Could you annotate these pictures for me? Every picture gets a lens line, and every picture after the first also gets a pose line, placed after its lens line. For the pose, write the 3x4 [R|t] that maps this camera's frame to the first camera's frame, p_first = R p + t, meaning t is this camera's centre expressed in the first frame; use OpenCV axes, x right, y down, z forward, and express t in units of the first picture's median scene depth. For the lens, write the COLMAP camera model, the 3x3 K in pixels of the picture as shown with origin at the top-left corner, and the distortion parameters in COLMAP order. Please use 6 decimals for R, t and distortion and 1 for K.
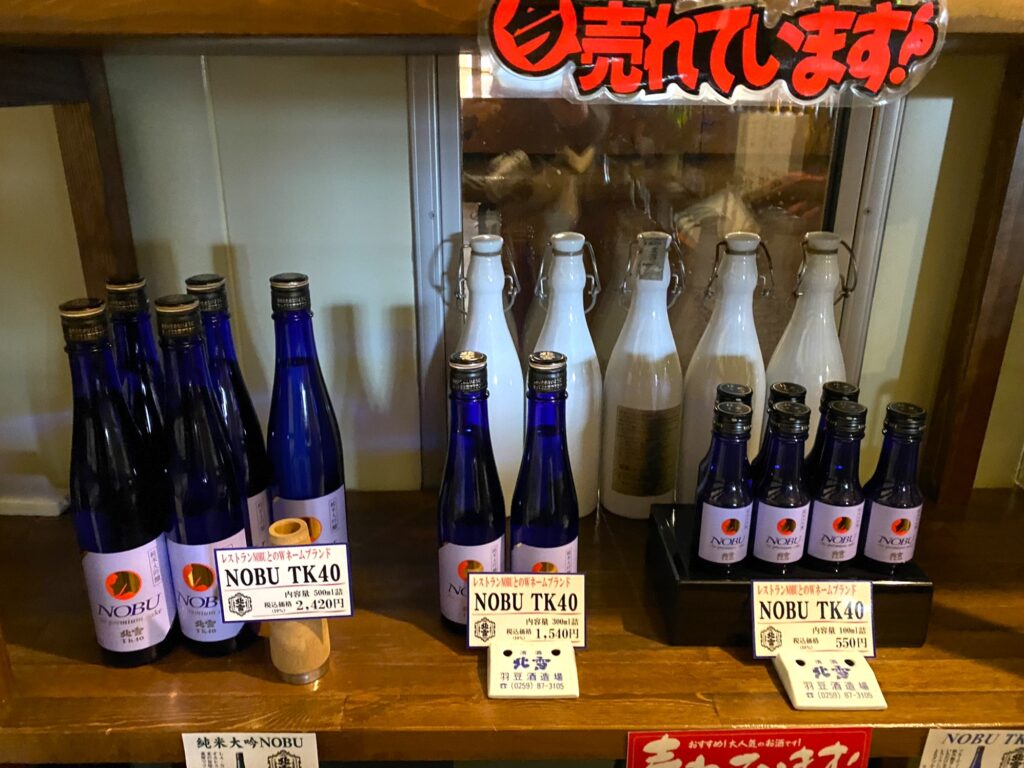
lens RADIAL K [[810.4, 0, 472.2], [0, 810.4, 377.6], [0, 0, 1]] dist [0.017326, -0.002945]
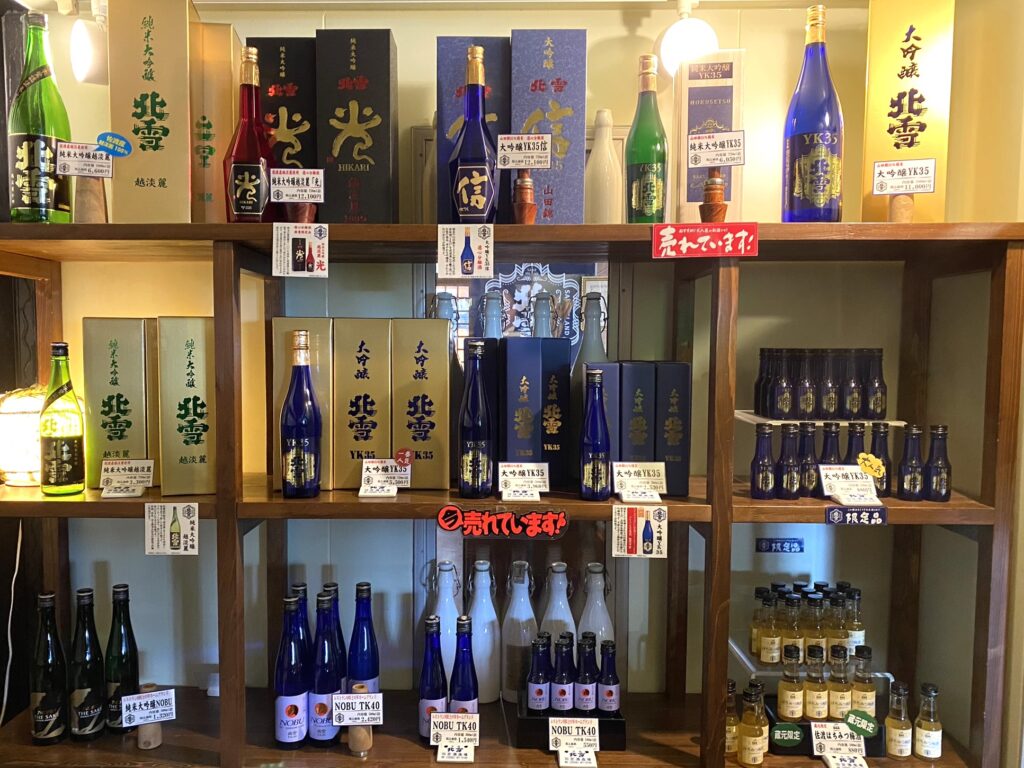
lens RADIAL K [[810.4, 0, 472.2], [0, 810.4, 377.6], [0, 0, 1]] dist [0.017326, -0.002945]
pose [[0.999909, 0.013350, -0.001897, 0.109341], [-0.013255, 0.947333, -0.319976, 0.071905], [-0.002474, 0.319973, 0.947424, -1.600328]]
